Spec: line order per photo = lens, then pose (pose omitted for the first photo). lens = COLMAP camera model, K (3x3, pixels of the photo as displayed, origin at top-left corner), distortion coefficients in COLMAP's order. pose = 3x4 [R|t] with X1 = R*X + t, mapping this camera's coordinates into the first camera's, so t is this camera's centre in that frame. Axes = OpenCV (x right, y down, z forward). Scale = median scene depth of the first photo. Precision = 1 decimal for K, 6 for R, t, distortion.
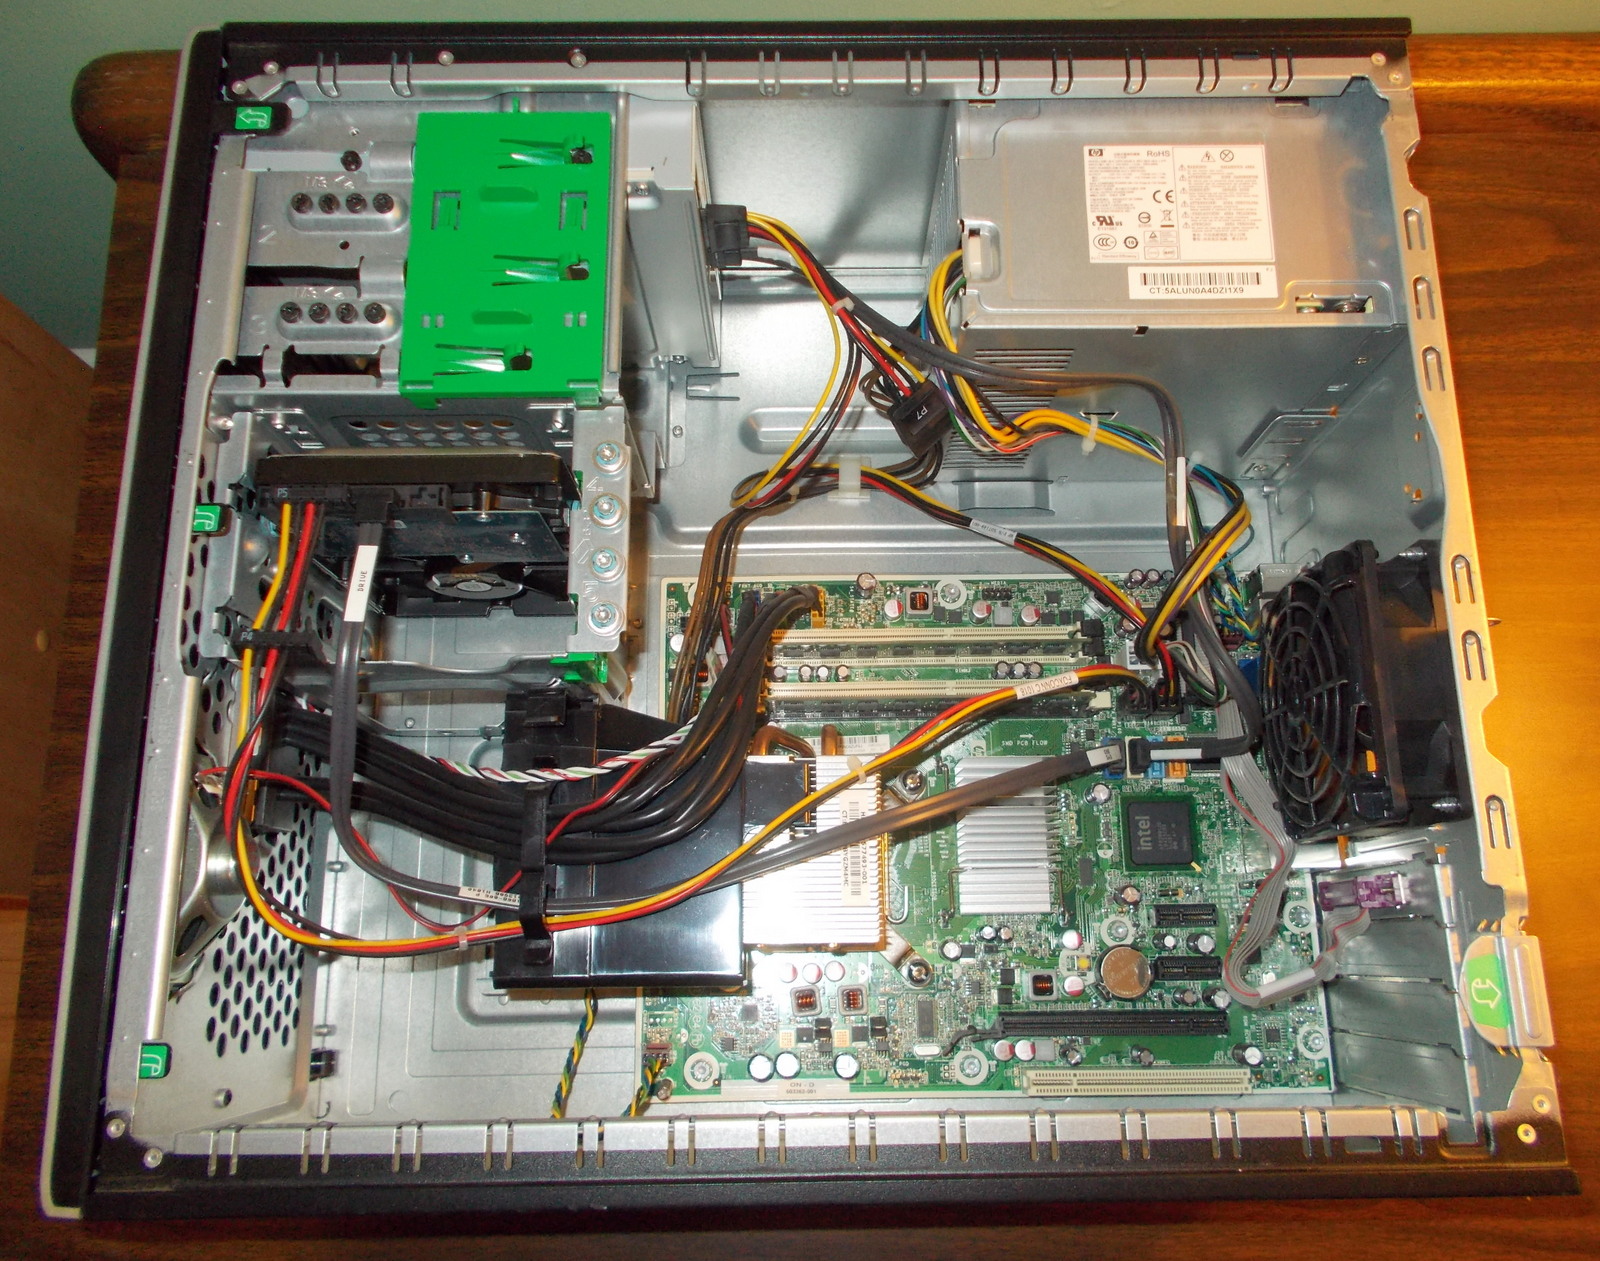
lens RADIAL K [[1410.1, 0, 806.3], [0, 1410.1, 619.5], [0, 0, 1]] dist [0.040713, 0.028637]
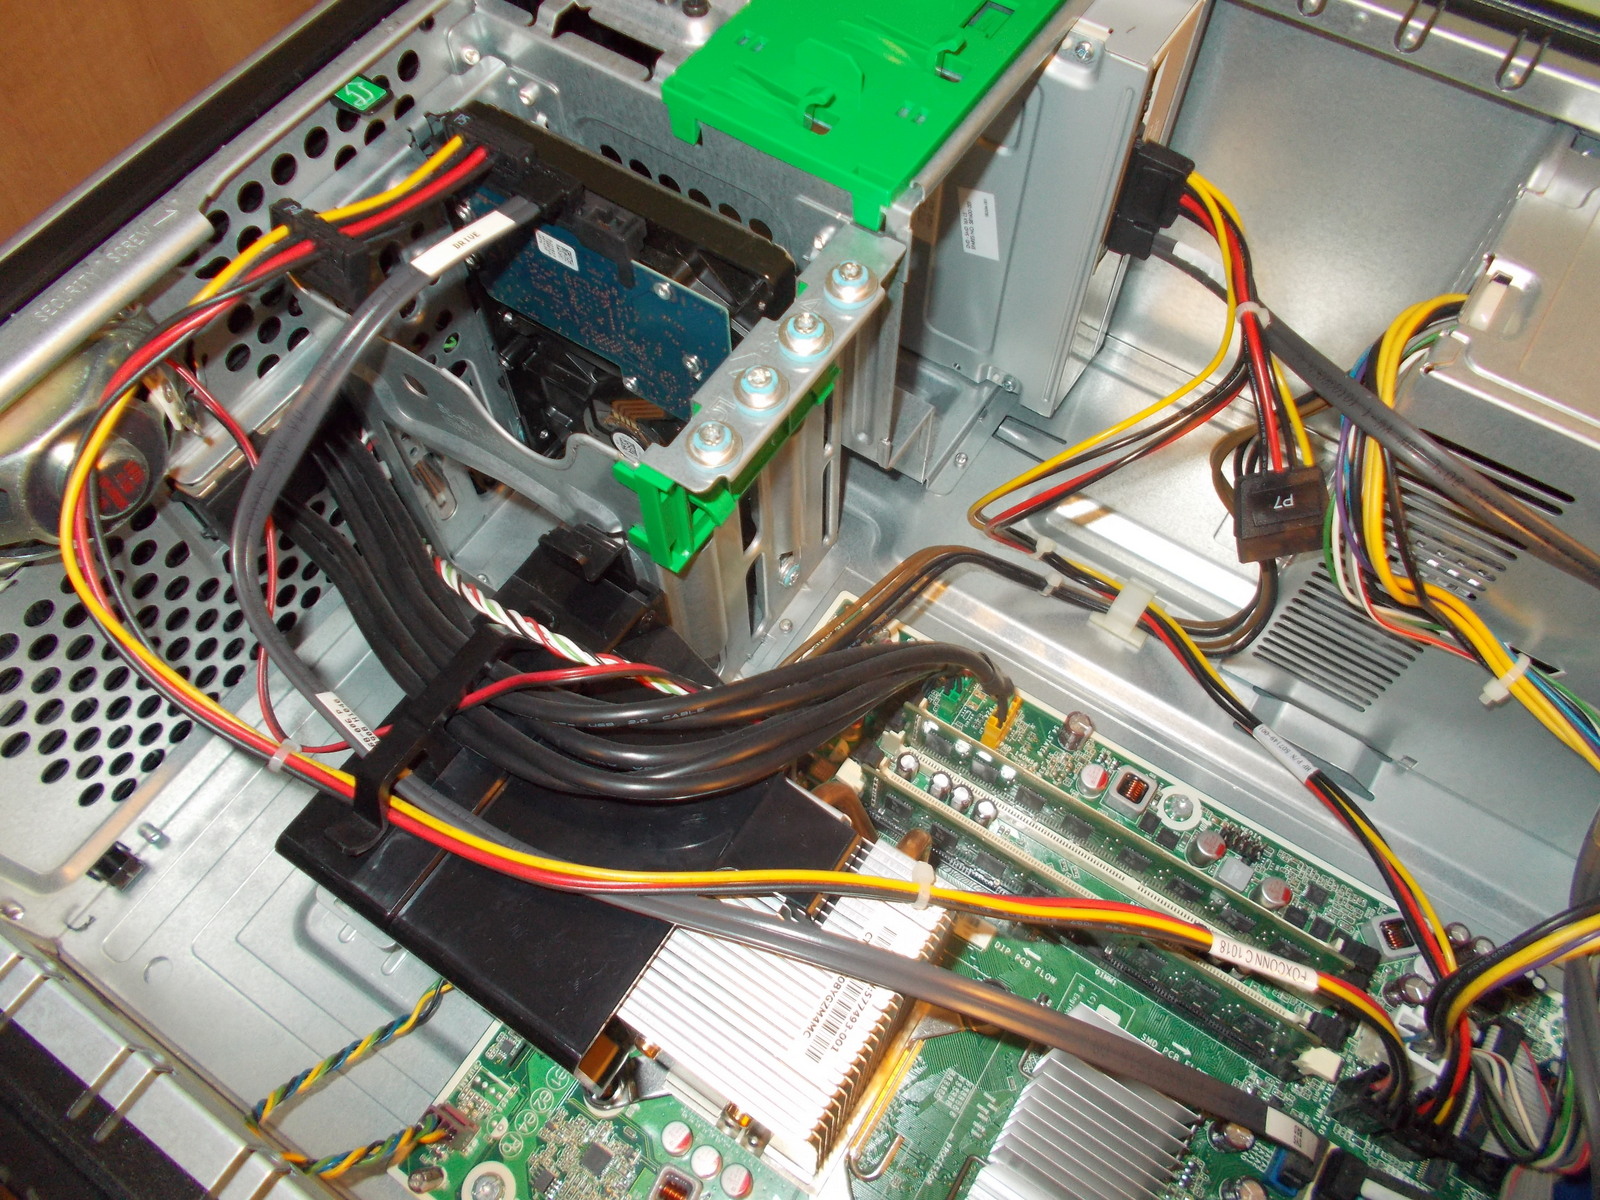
lens RADIAL K [[1235.0, 0, 784.8], [0, 1235.0, 592.3], [0, 0, 1]] dist [0.019971, -0.005512]
pose [[0.824098, 0.486878, -0.289505, 0.072662], [-0.544786, 0.821233, -0.169658, 0.112324], [0.155148, 0.297533, 0.942021, 0.392944]]
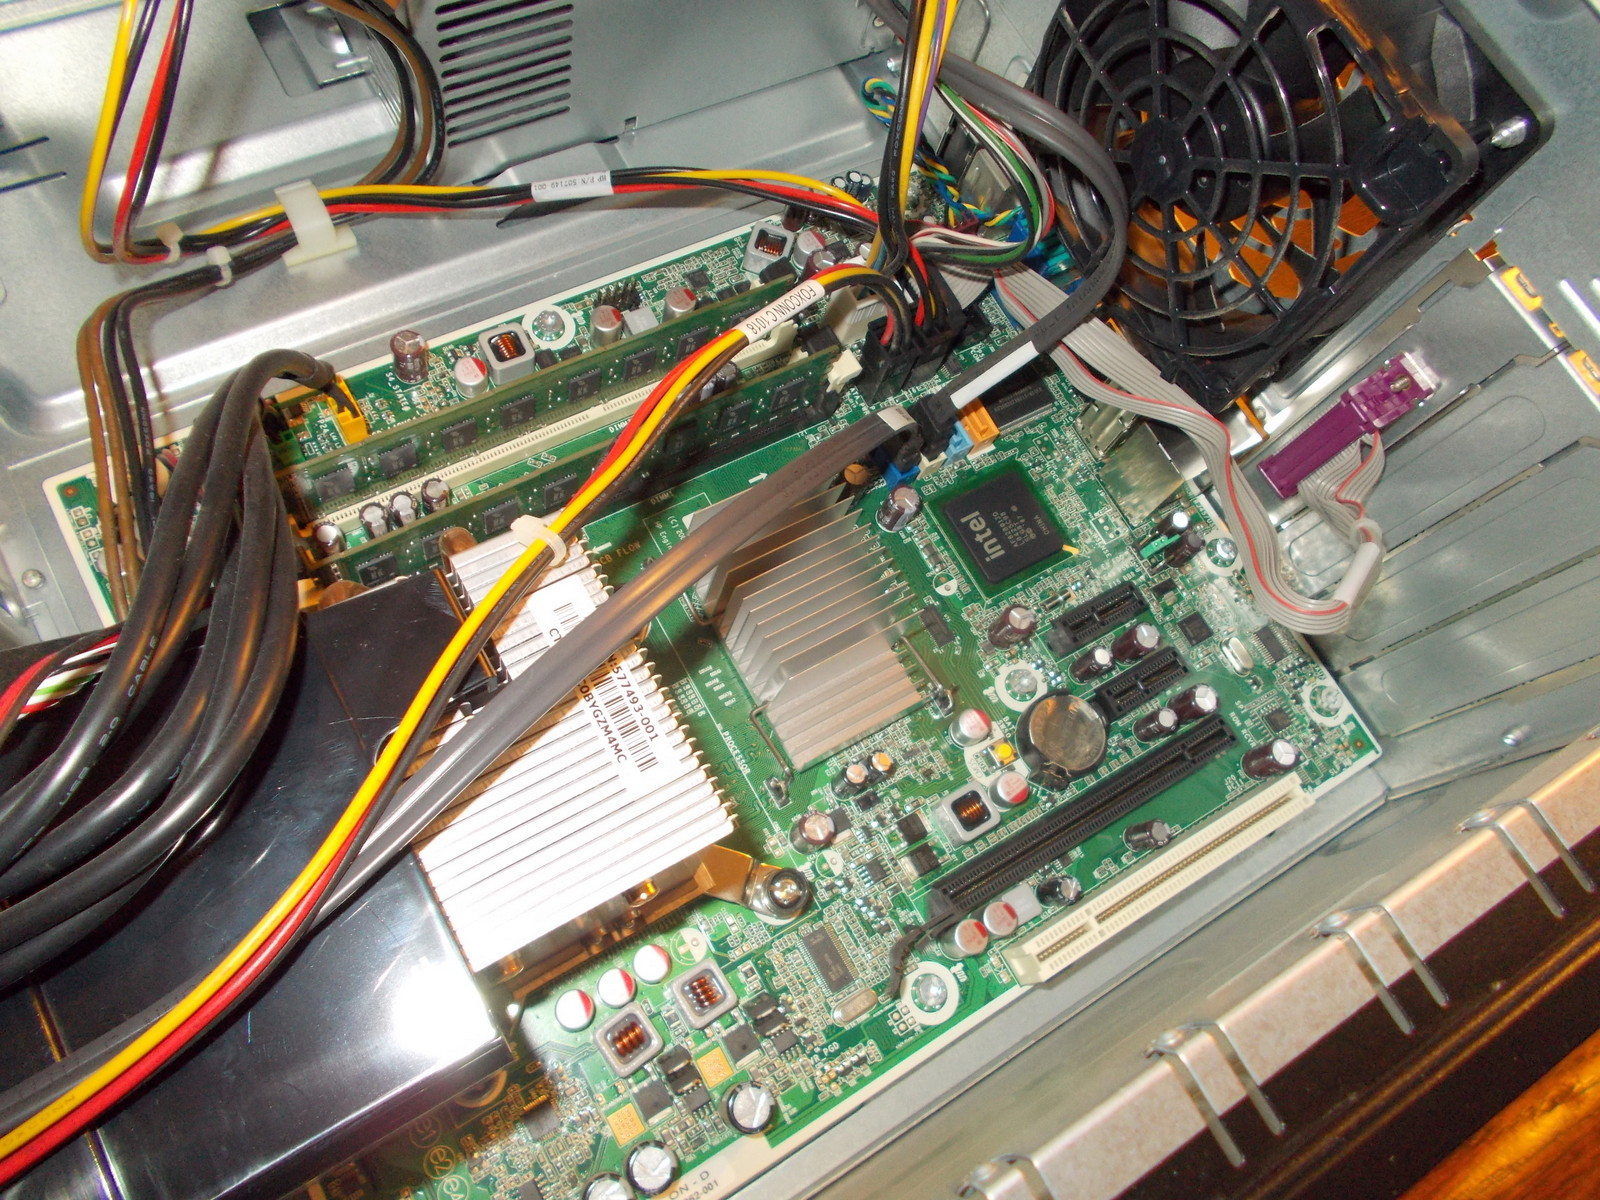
lens RADIAL K [[1235.0, 0, 794.7], [0, 1235.0, 593.1], [0, 0, 1]] dist [0.019971, -0.005512]
pose [[0.855478, -0.401534, 0.327000, -0.031533], [0.423622, 0.905830, 0.004044, 0.140774], [-0.297830, 0.135065, 0.945016, 0.513316]]
